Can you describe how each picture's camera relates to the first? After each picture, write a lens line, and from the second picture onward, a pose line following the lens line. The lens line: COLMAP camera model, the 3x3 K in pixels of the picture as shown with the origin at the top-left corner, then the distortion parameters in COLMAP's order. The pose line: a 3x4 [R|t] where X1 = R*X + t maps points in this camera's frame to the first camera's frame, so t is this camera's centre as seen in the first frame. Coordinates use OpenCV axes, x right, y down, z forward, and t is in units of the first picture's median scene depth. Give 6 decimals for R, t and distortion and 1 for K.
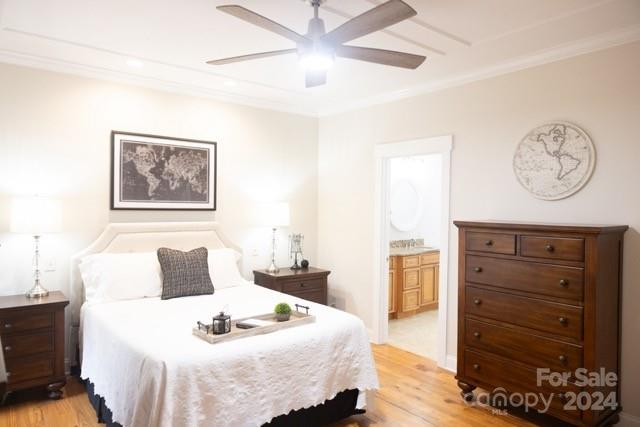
lens RADIAL K [[456.1, 0, 318.3], [0, 456.1, 211.0], [0, 0, 1]] dist [0.005336, -0.000088]
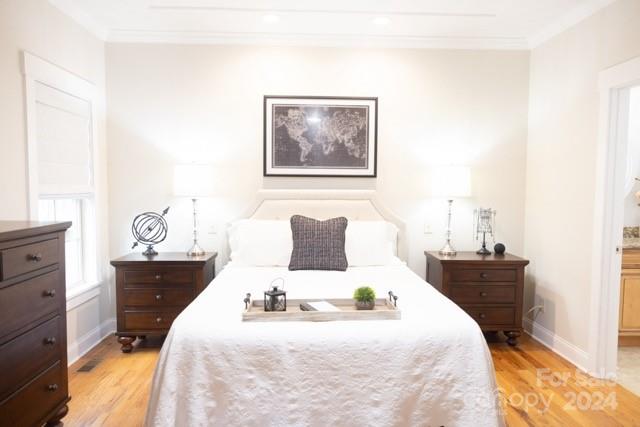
lens RADIAL K [[456.1, 0, 319.7], [0, 456.1, 215.4], [0, 0, 1]] dist [0.005336, -0.000088]
pose [[0.789424, 0.028408, -0.613190, 0.262223], [-0.006497, 0.999259, 0.037930, 0.045519], [0.613813, -0.025959, 0.789024, 0.299129]]
